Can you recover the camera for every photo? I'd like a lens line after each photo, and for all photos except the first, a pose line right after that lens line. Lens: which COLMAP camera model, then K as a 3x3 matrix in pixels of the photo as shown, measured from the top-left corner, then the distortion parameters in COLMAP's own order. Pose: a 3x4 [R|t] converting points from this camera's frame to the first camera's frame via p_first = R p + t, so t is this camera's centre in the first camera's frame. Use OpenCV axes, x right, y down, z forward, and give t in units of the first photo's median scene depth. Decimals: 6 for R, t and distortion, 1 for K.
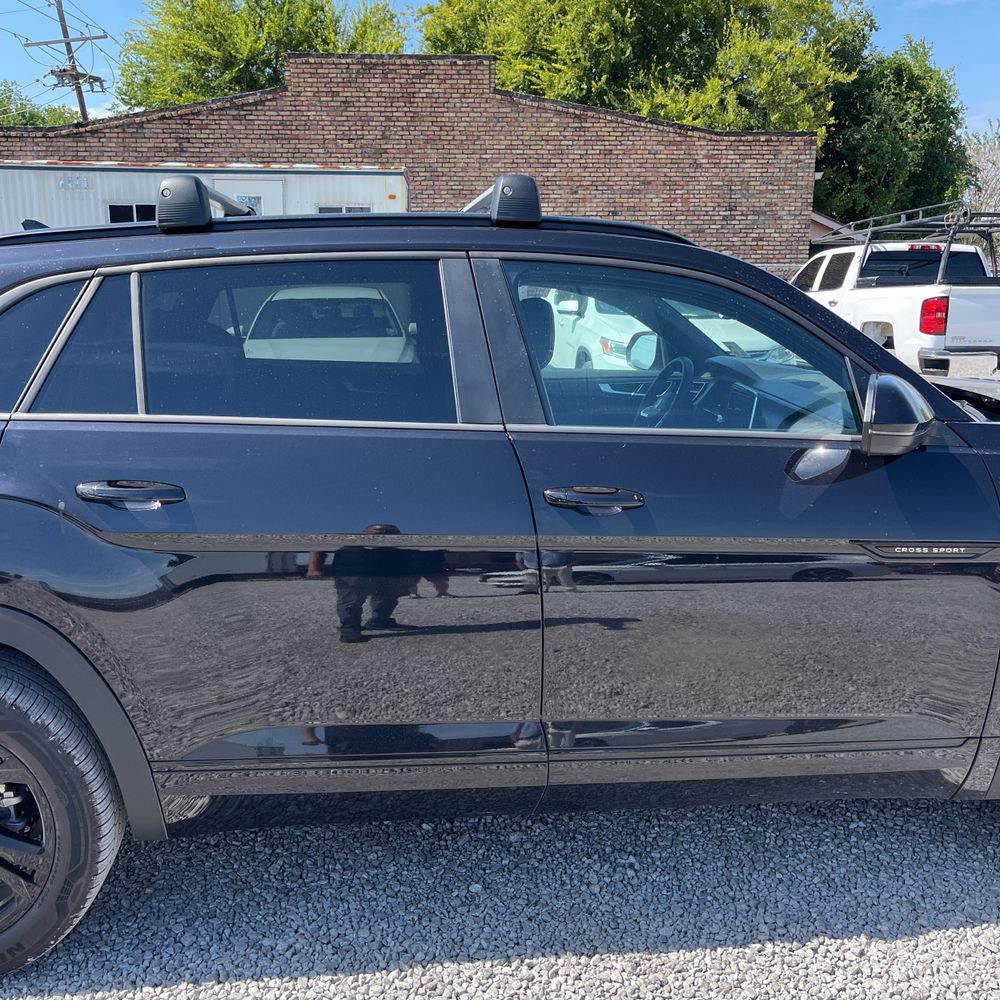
lens RADIAL K [[998.4, 0, 492.6], [0, 998.4, 490.2], [0, 0, 1]] dist [0.027098, -0.016756]
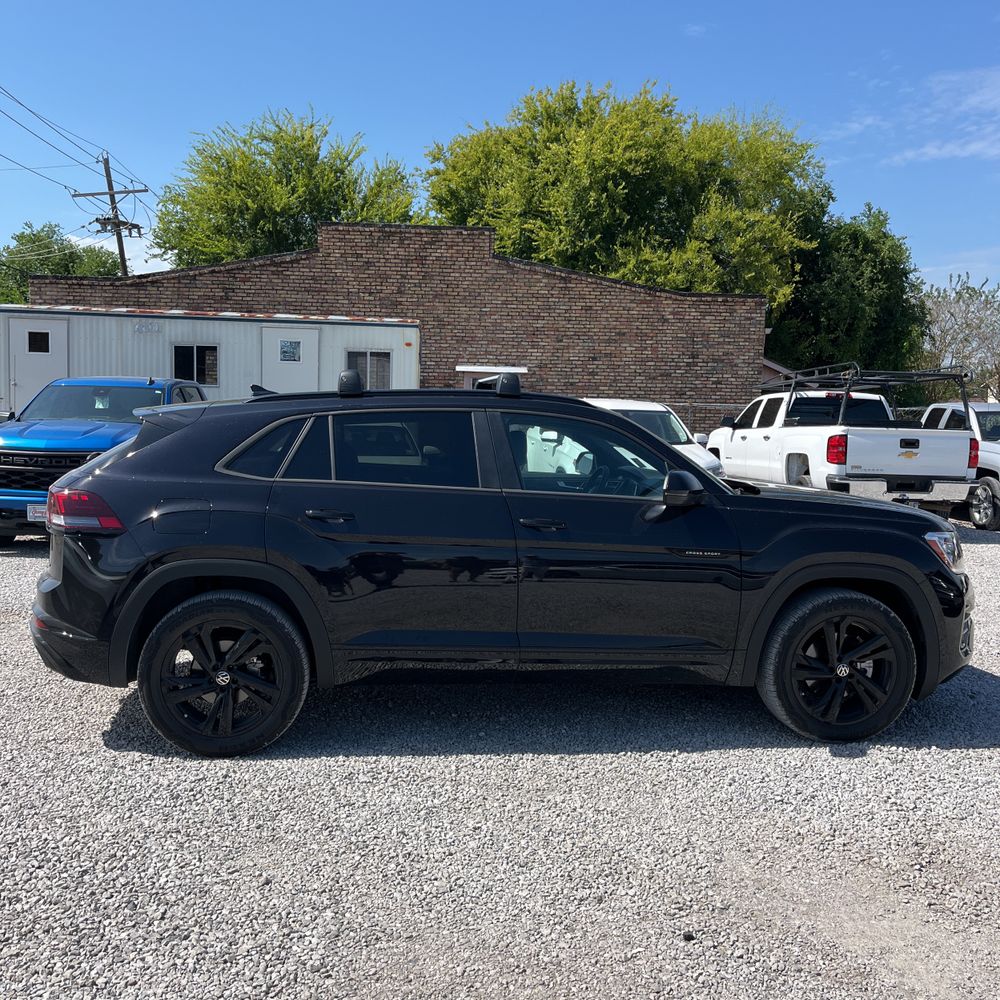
lens RADIAL K [[993.5, 0, 489.8], [0, 993.5, 499.6], [0, 0, 1]] dist [0.084192, -0.185727]
pose [[0.999762, 0.021012, 0.005802, -0.003260], [-0.020193, 0.992975, -0.116585, 0.026225], [-0.008211, 0.116440, 0.993164, -0.141558]]
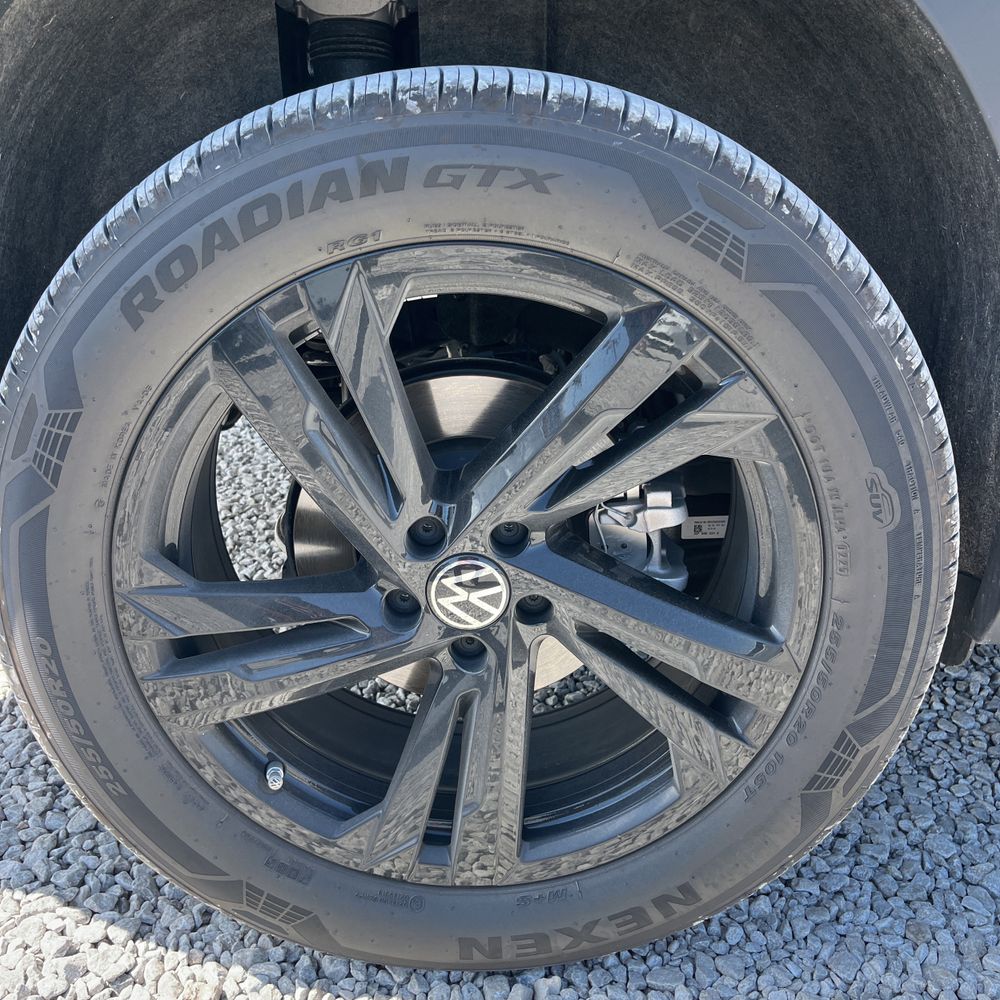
lens RADIAL K [[993.5, 0, 489.8], [0, 993.5, 499.6], [0, 0, 1]] dist [0.084192, -0.185727]
pose [[0.993426, 0.045132, -0.105200, -0.065753], [-0.025505, 0.983163, 0.180942, 0.031155], [0.111595, -0.177069, 0.977851, 0.083485]]
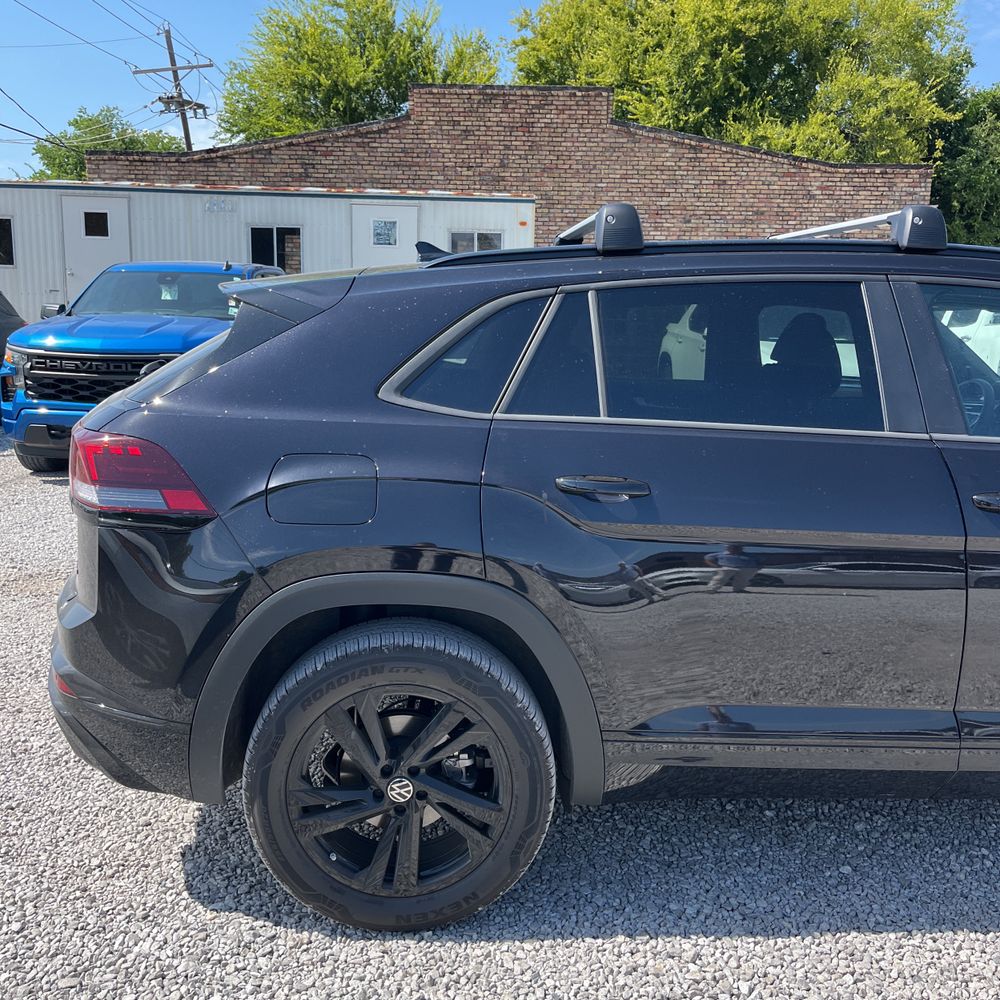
lens RADIAL K [[1001.3, 0, 504.0], [0, 1001.3, 490.0], [0, 0, 1]] dist [0.021877, -0.011052]
pose [[0.998615, 0.027177, -0.045054, -0.051532], [-0.028331, 0.999281, -0.025187, 0.004629], [0.044337, 0.026428, 0.998667, -0.014342]]
